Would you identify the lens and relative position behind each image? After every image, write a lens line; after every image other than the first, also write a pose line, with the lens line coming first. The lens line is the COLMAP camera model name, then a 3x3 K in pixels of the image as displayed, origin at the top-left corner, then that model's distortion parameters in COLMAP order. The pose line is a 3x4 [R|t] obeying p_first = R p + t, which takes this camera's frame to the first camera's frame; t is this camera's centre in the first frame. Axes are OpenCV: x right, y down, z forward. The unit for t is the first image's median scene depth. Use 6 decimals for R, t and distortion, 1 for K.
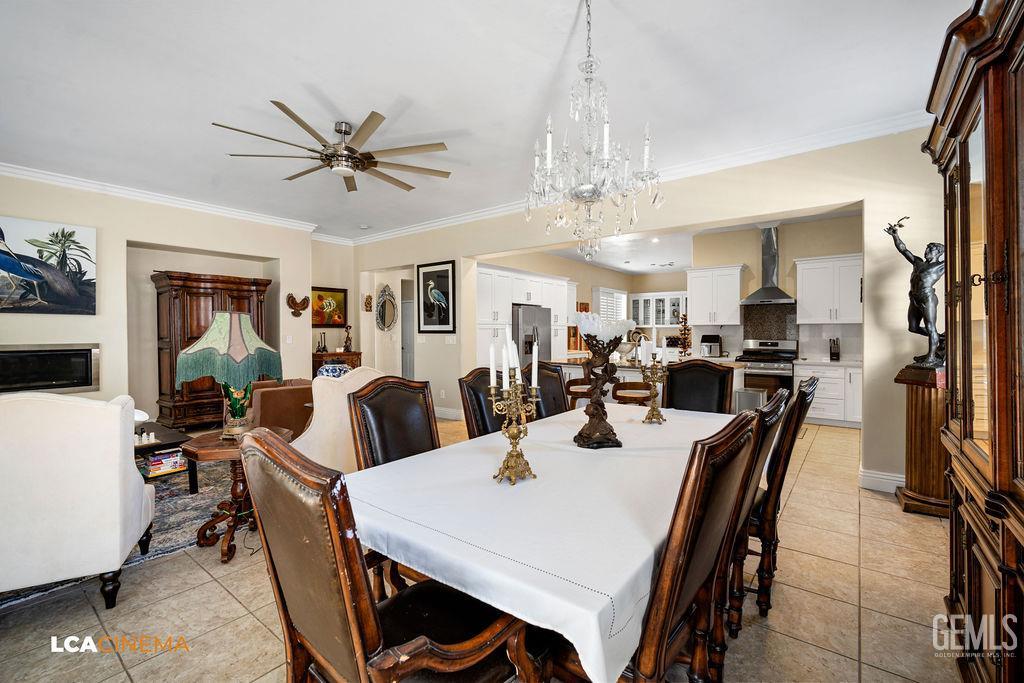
lens RADIAL K [[447.1, 0, 514.3], [0, 447.1, 334.5], [0, 0, 1]] dist [-0.003111, -0.000416]
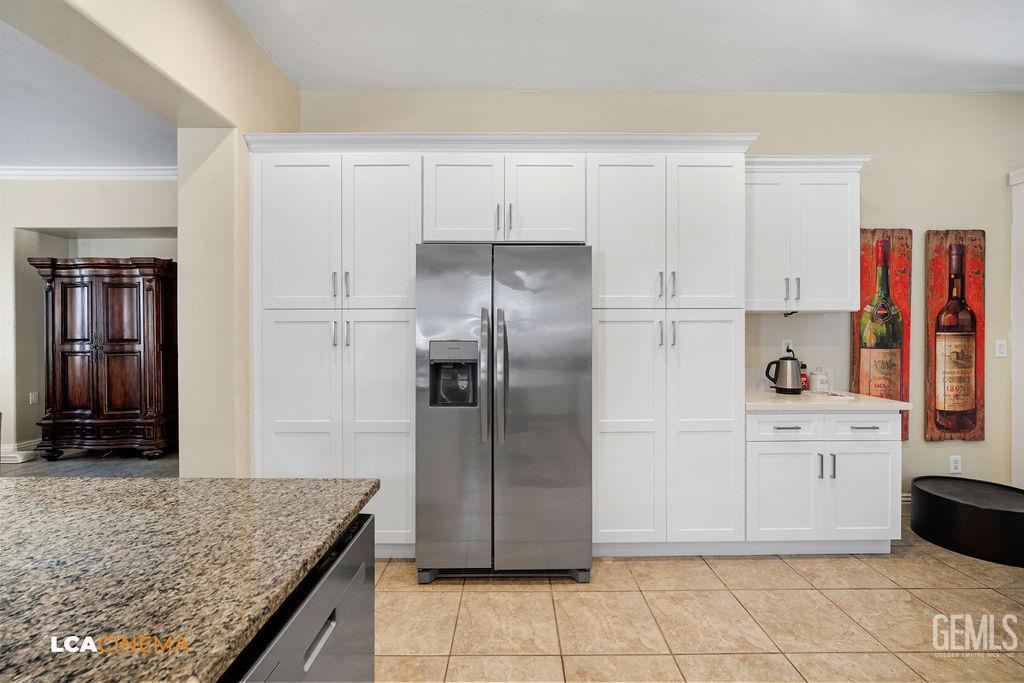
lens RADIAL K [[447.1, 0, 514.3], [0, 447.1, 334.5], [0, 0, 1]] dist [-0.003111, -0.000416]
pose [[0.616788, 0.001642, -0.787128, 0.329507], [-0.003097, 0.999995, -0.000342, -0.003703], [0.787124, 0.002649, 0.616790, 0.952285]]
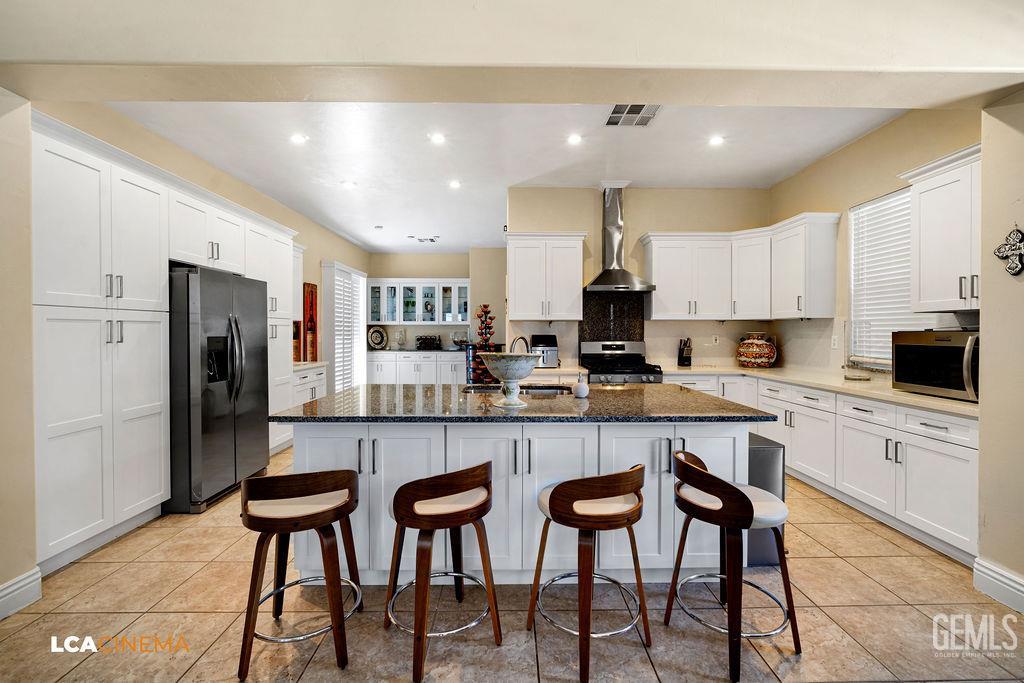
lens RADIAL K [[447.1, 0, 514.3], [0, 447.1, 334.5], [0, 0, 1]] dist [-0.003111, -0.000416]
pose [[0.778601, -0.003758, 0.627507, -0.017659], [0.002598, 0.999993, 0.002764, -0.001929], [-0.627513, -0.000521, 0.778606, 0.535417]]
